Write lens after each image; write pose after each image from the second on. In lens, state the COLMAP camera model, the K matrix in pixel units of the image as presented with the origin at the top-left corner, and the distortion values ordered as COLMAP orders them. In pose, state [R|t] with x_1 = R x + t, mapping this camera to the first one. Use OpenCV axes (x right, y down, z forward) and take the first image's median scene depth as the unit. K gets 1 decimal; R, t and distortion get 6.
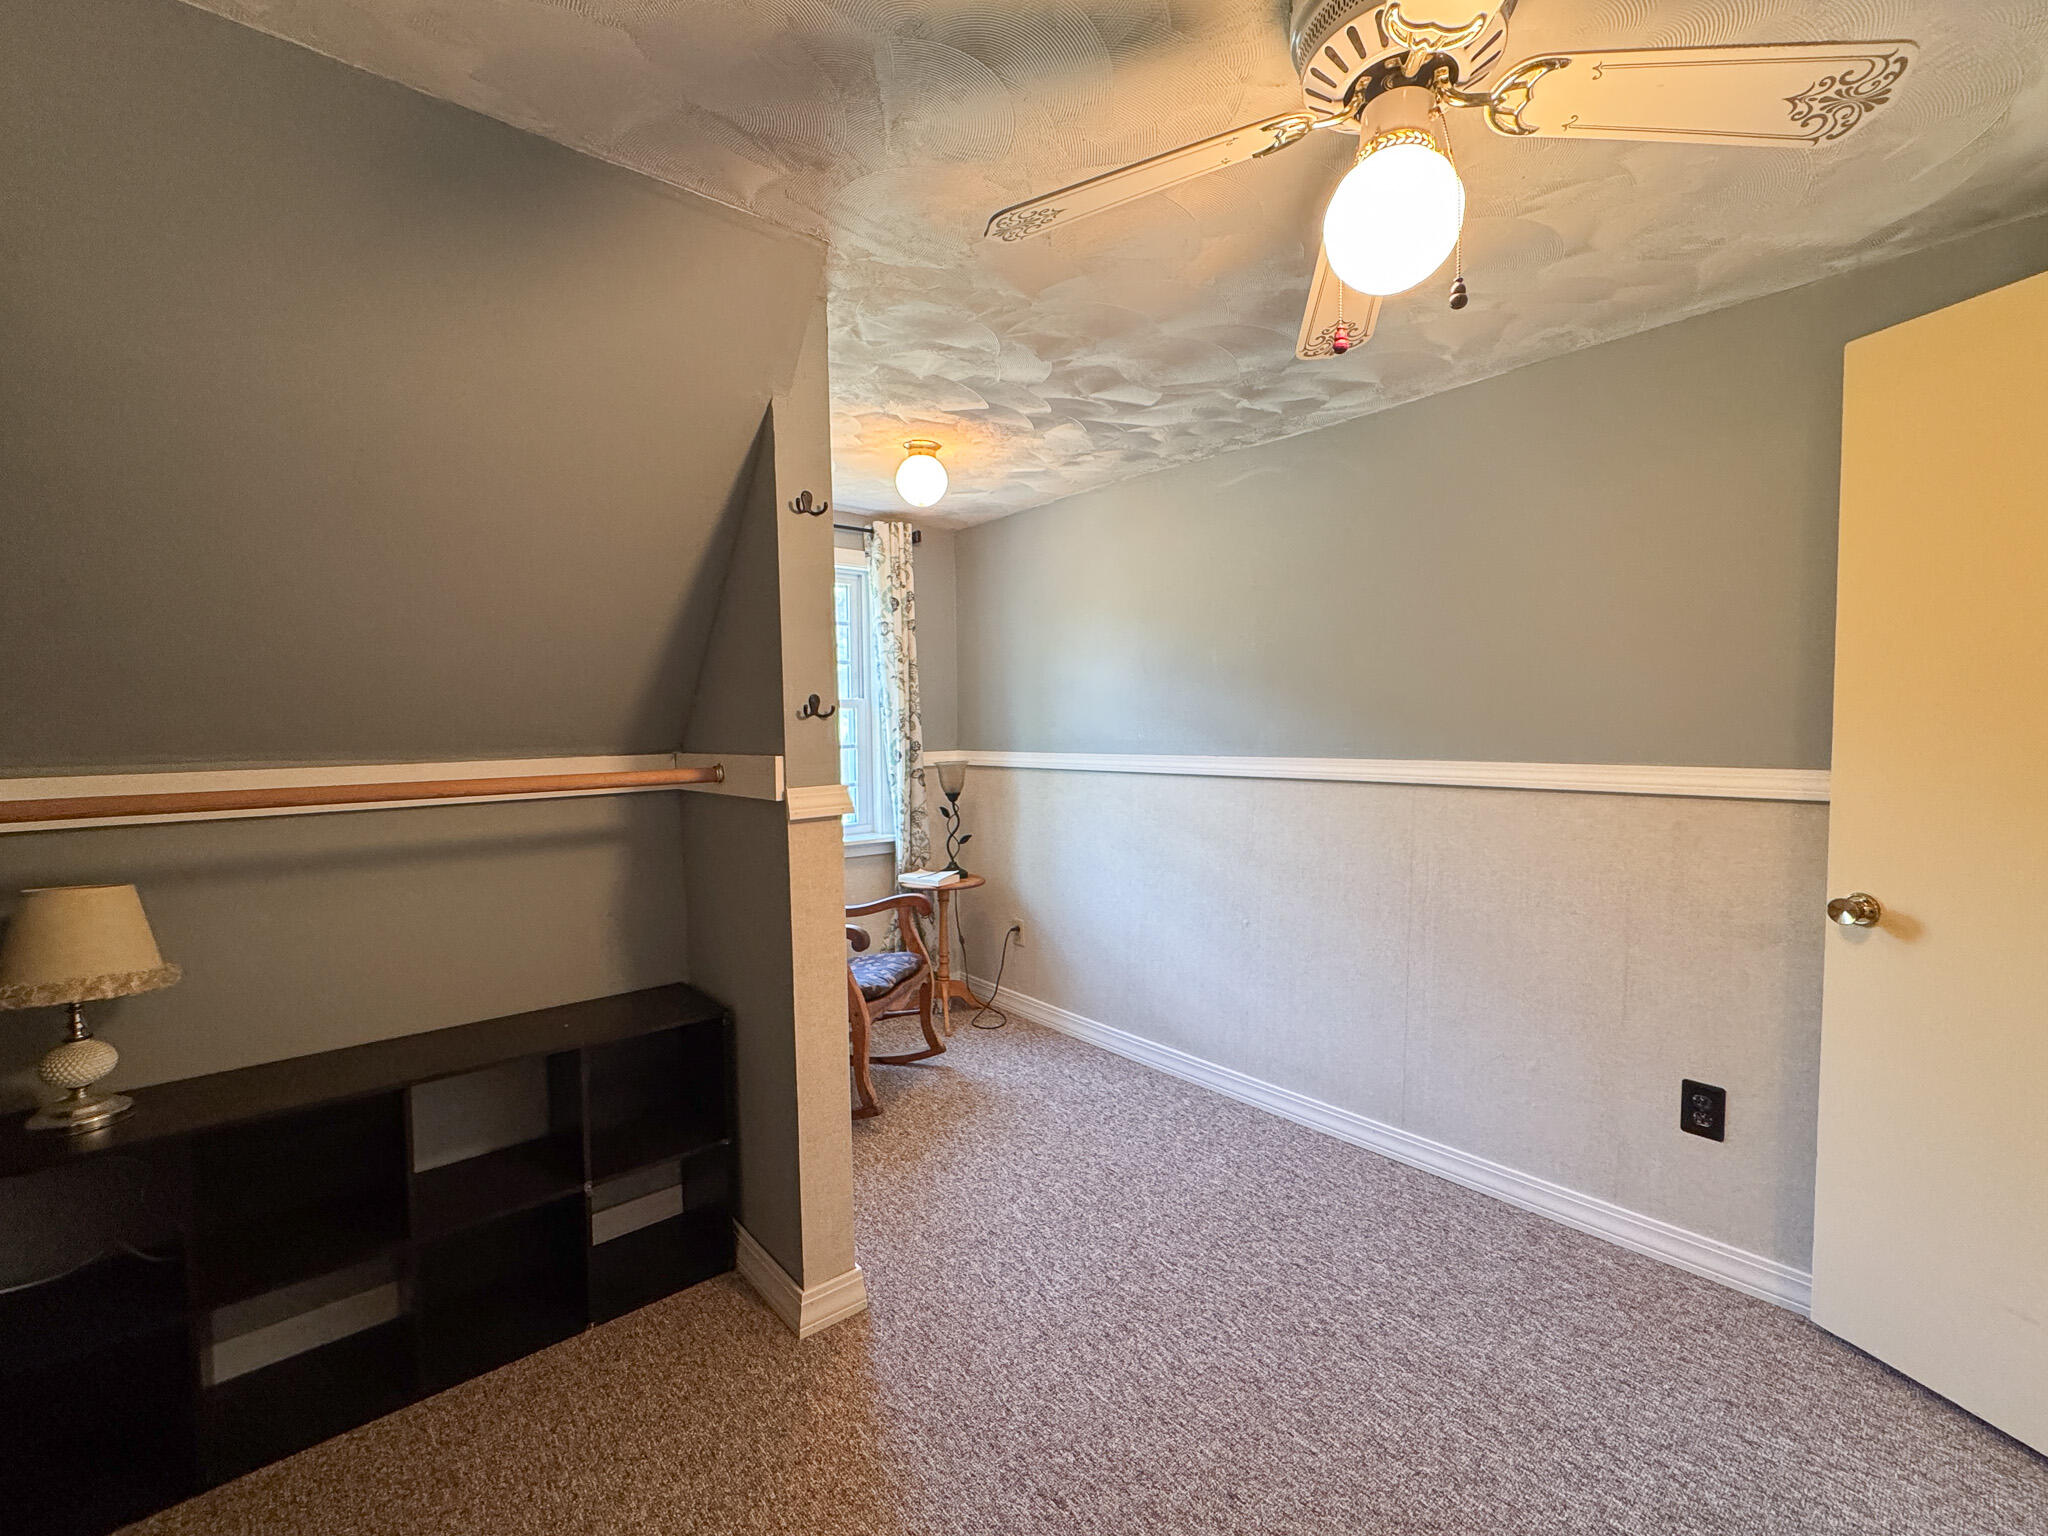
lens RADIAL K [[830.0, 0, 1026.8], [0, 830.0, 769.7], [0, 0, 1]] dist [-0.003193, 0.000389]
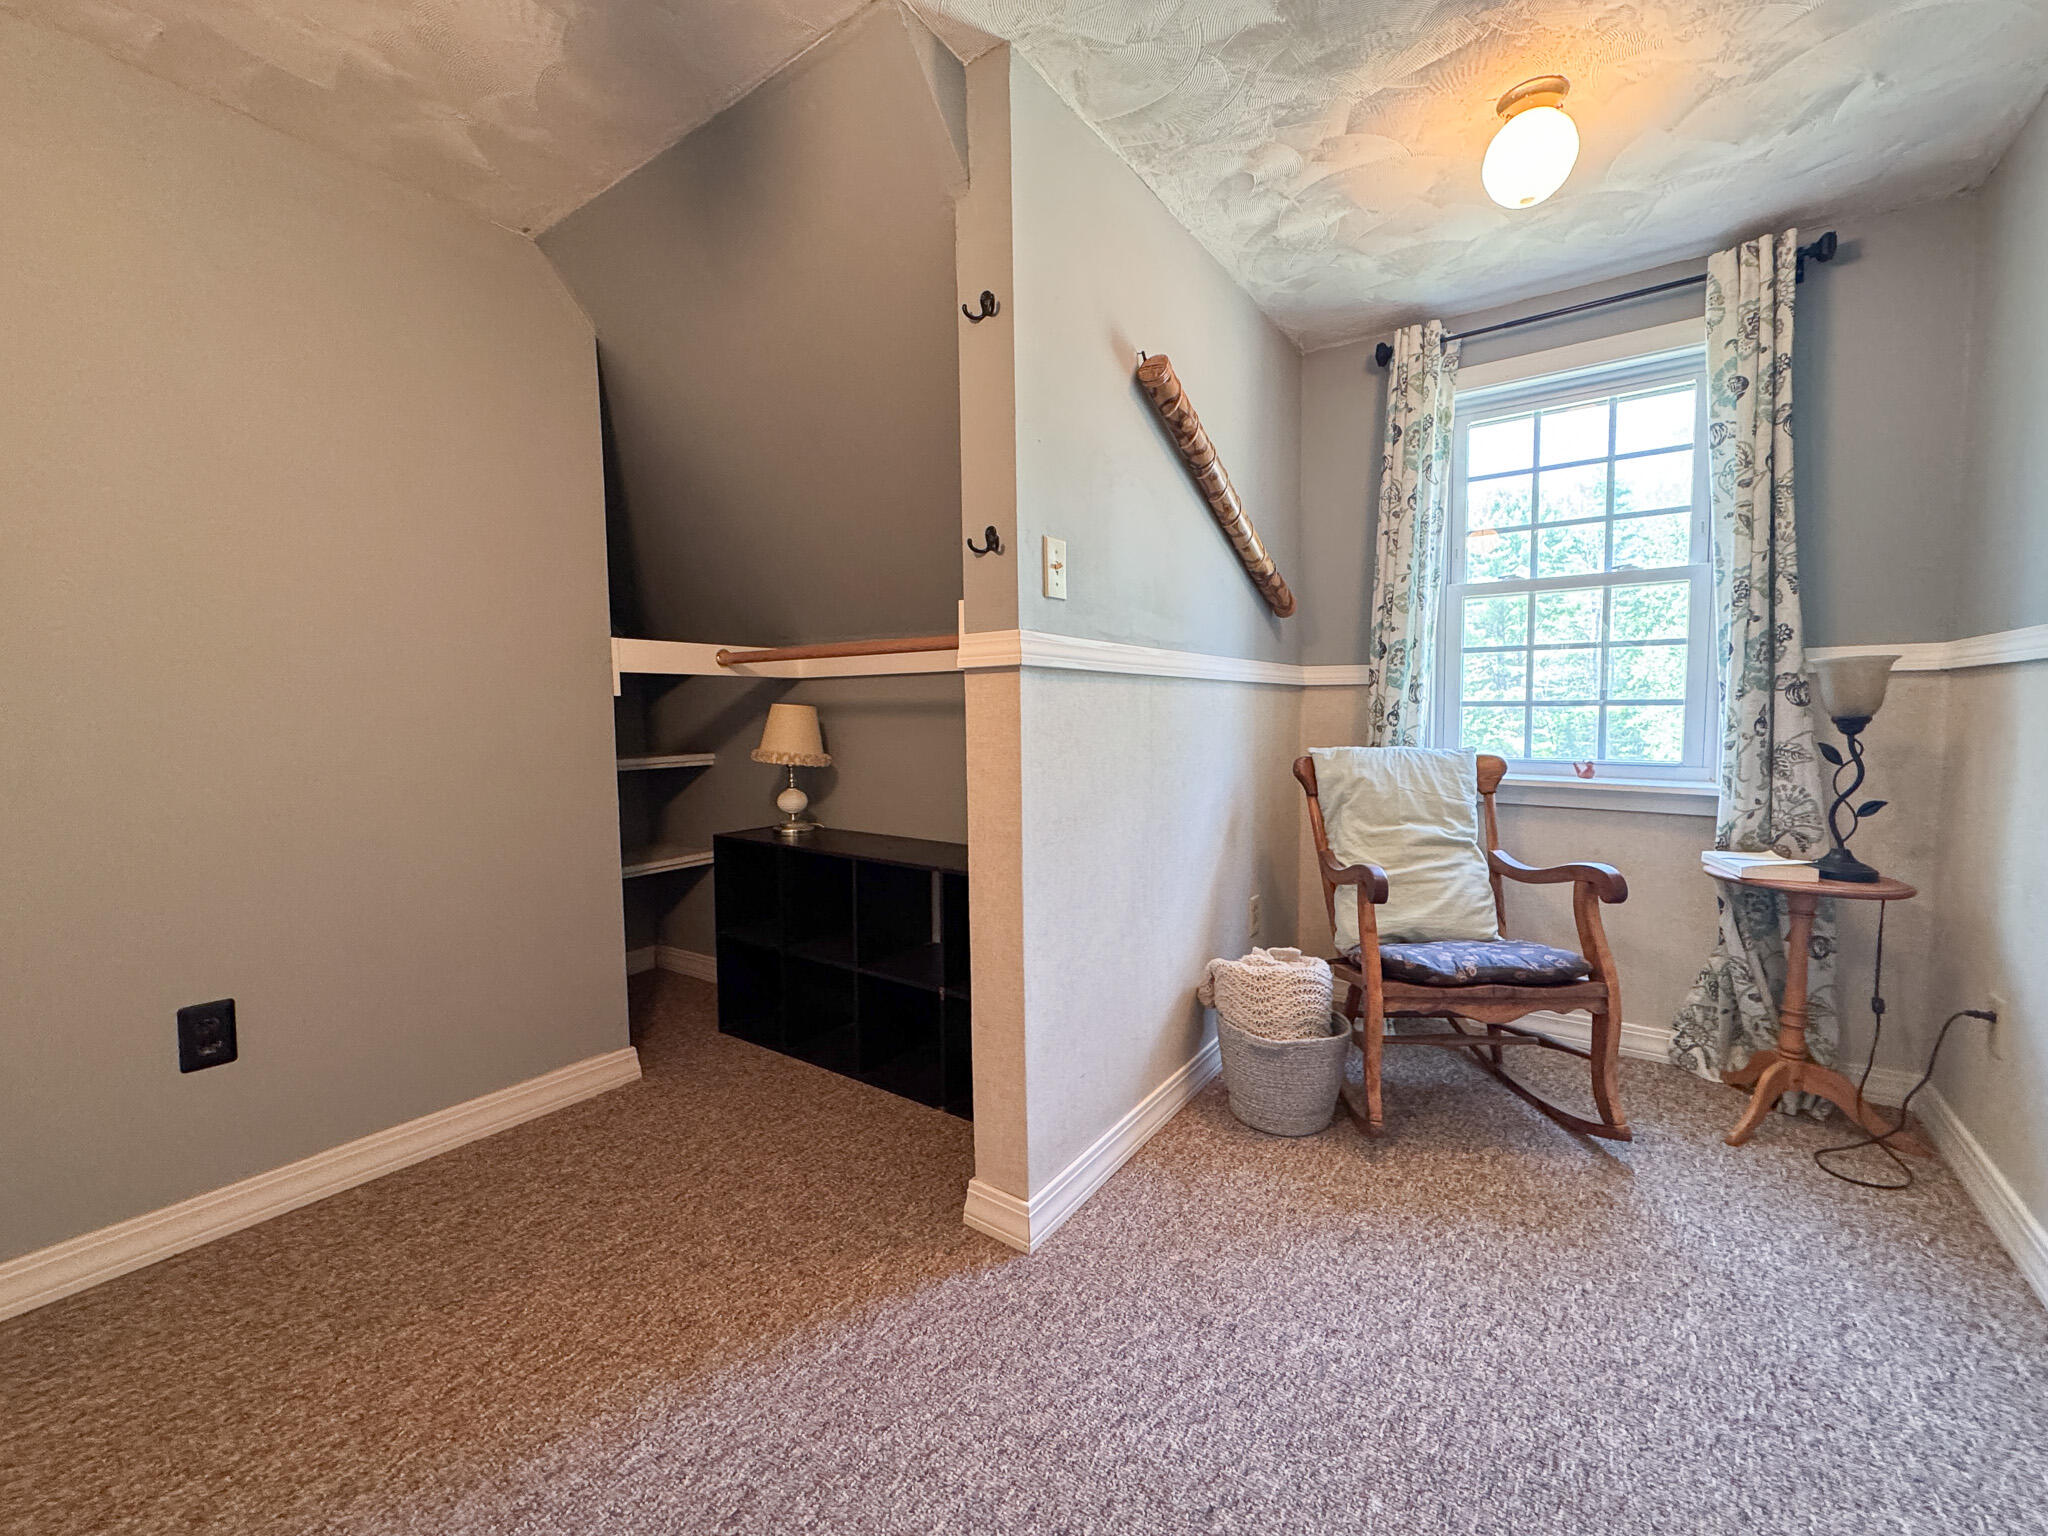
lens RADIAL K [[830.0, 0, 1027.4], [0, 830.0, 758.0], [0, 0, 1]] dist [-0.003193, 0.000389]
pose [[0.269756, 0.075333, -0.959977, 0.279979], [-0.044133, 0.996855, 0.065826, 0.042742], [0.961917, 0.024609, 0.272232, 0.364787]]
